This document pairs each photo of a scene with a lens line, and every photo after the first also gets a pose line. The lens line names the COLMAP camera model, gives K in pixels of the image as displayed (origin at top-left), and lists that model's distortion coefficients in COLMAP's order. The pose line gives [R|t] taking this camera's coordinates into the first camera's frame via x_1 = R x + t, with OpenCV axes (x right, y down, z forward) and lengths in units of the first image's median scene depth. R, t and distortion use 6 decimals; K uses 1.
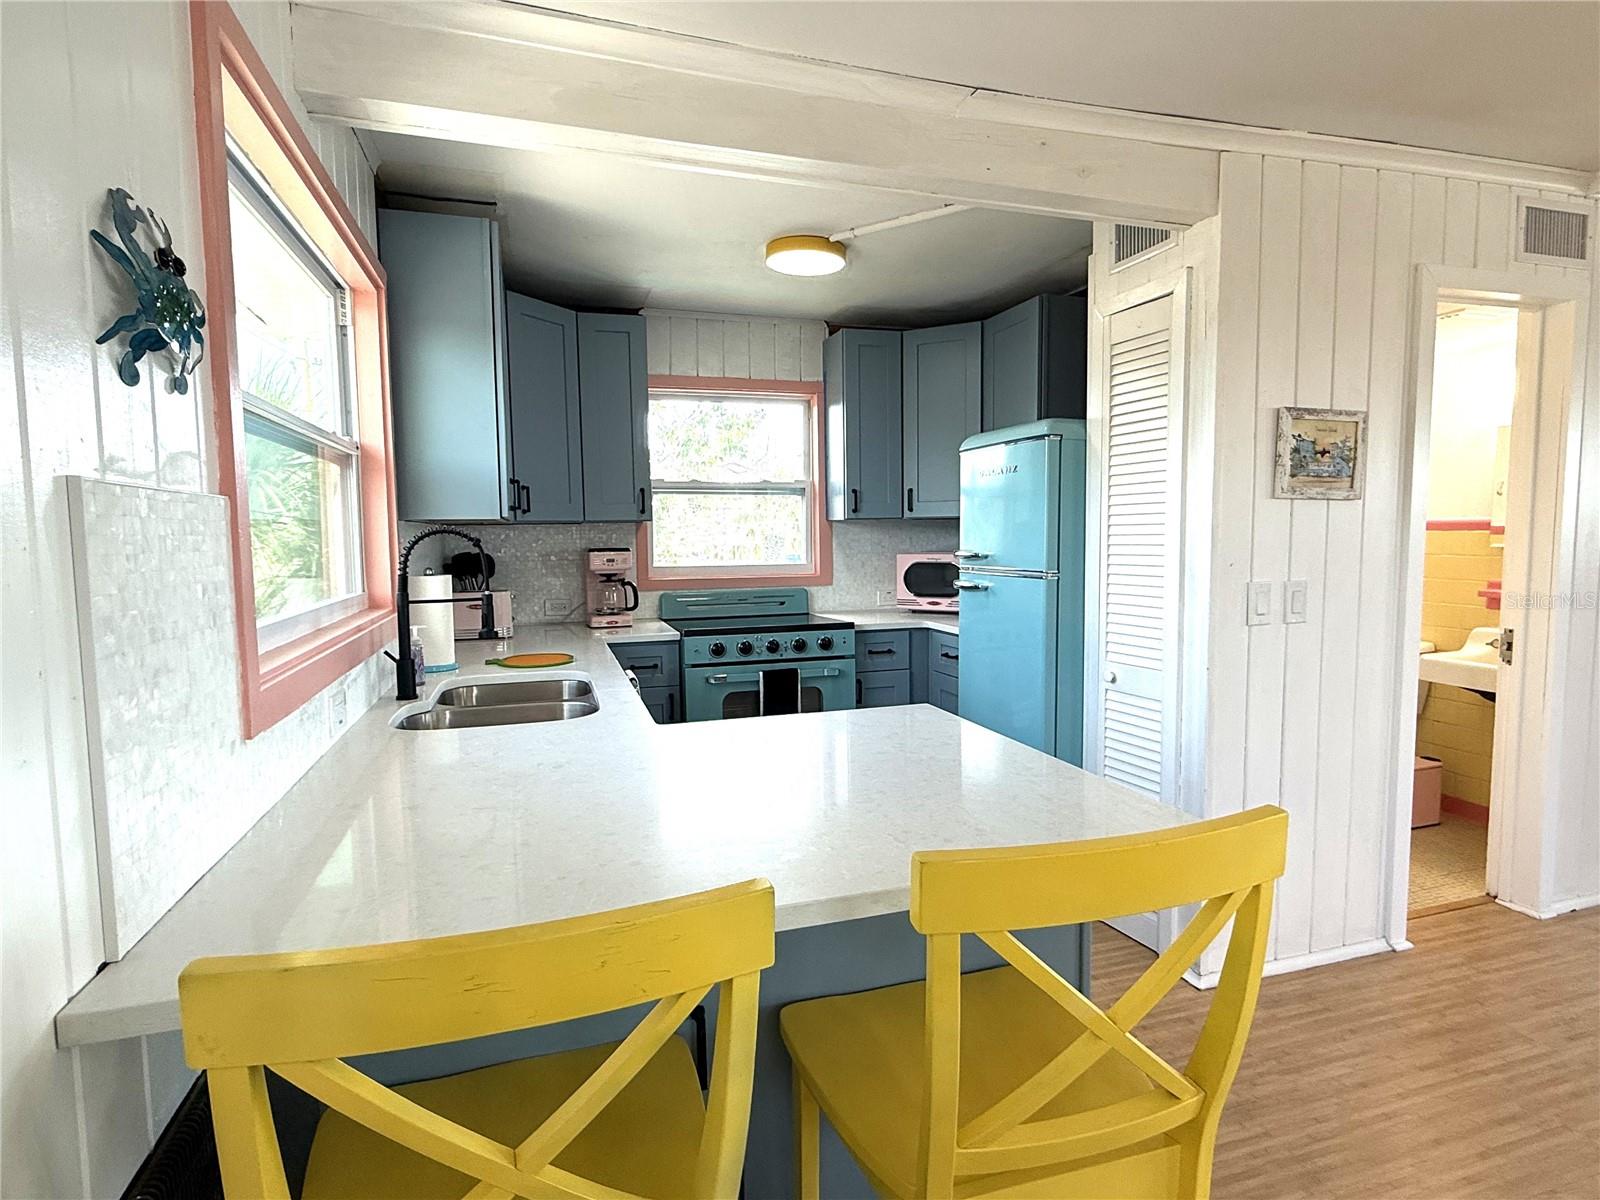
lens RADIAL K [[842.3, 0, 801.5], [0, 842.3, 597.0], [0, 0, 1]] dist [0.001060, -0.000648]
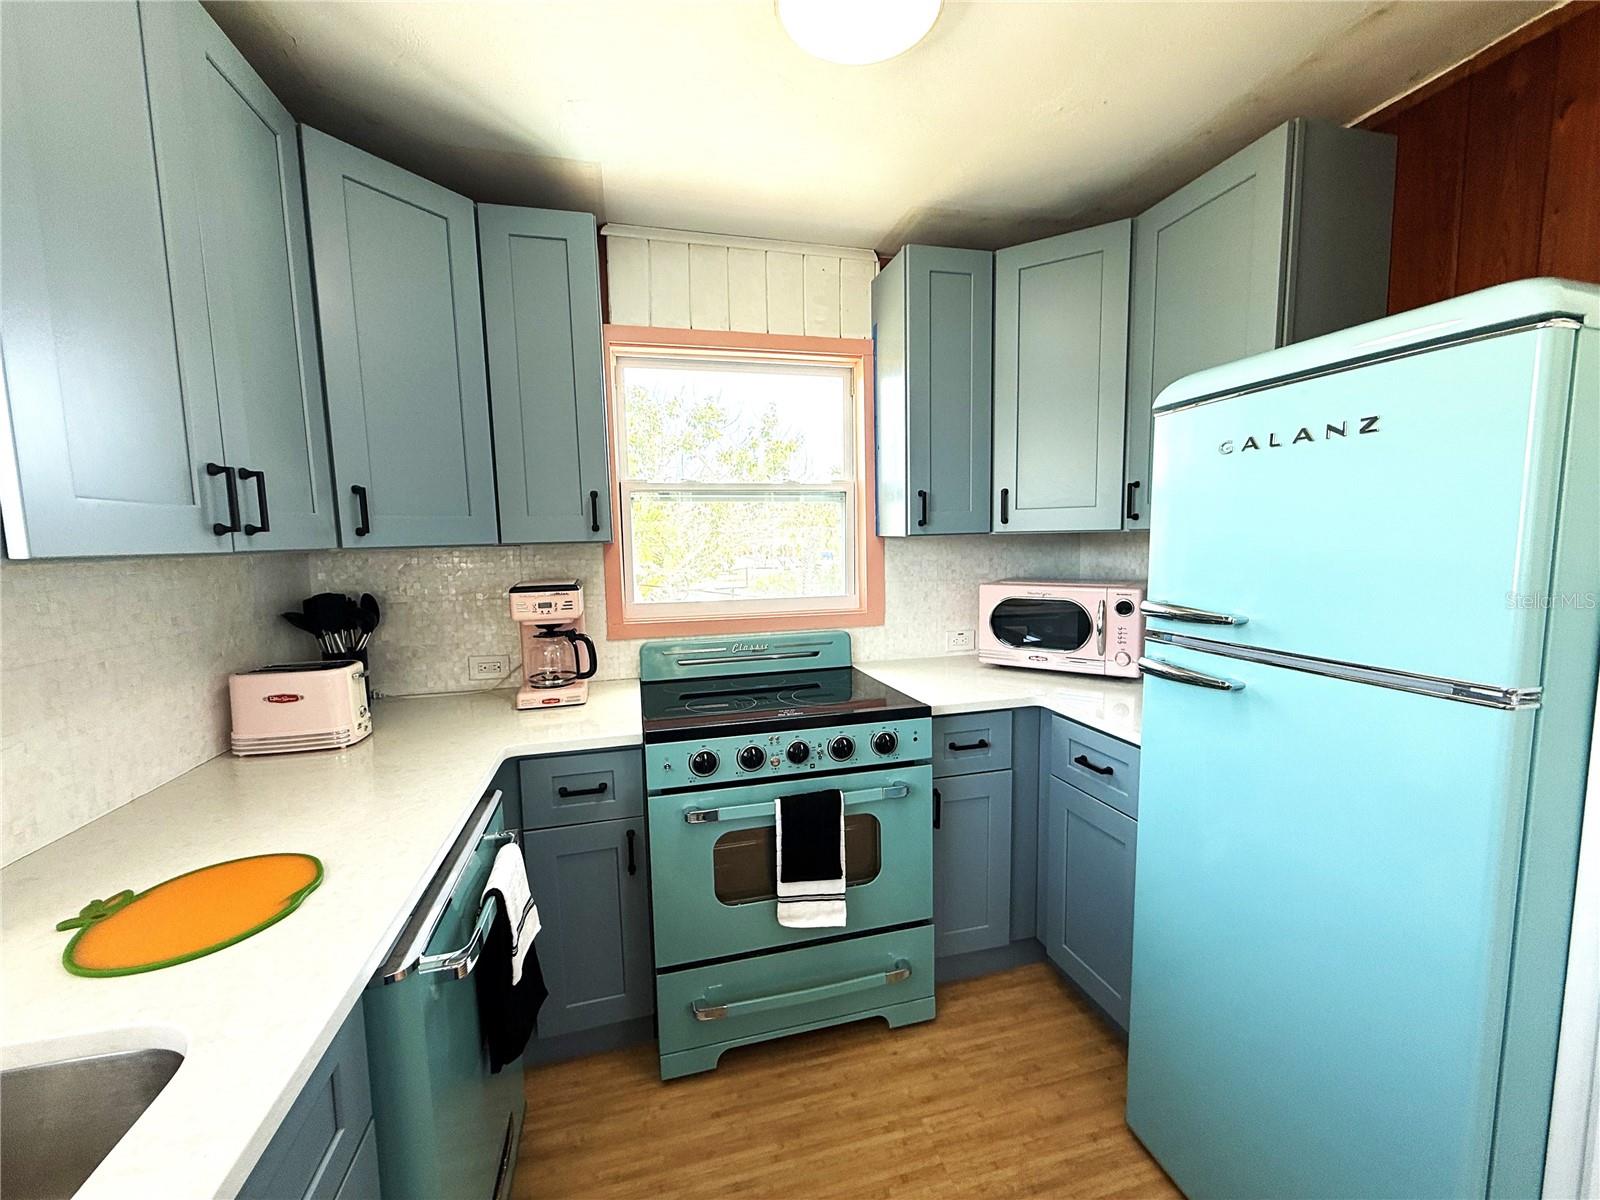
lens RADIAL K [[637.3, 0, 793.9], [0, 637.3, 602.0], [0, 0, 1]] dist [-0.001042, 0.000466]
pose [[0.998116, -0.001019, -0.061354, -0.008365], [0.002826, 0.999564, 0.029382, -0.057585], [0.061297, -0.029500, 0.997683, 0.512733]]
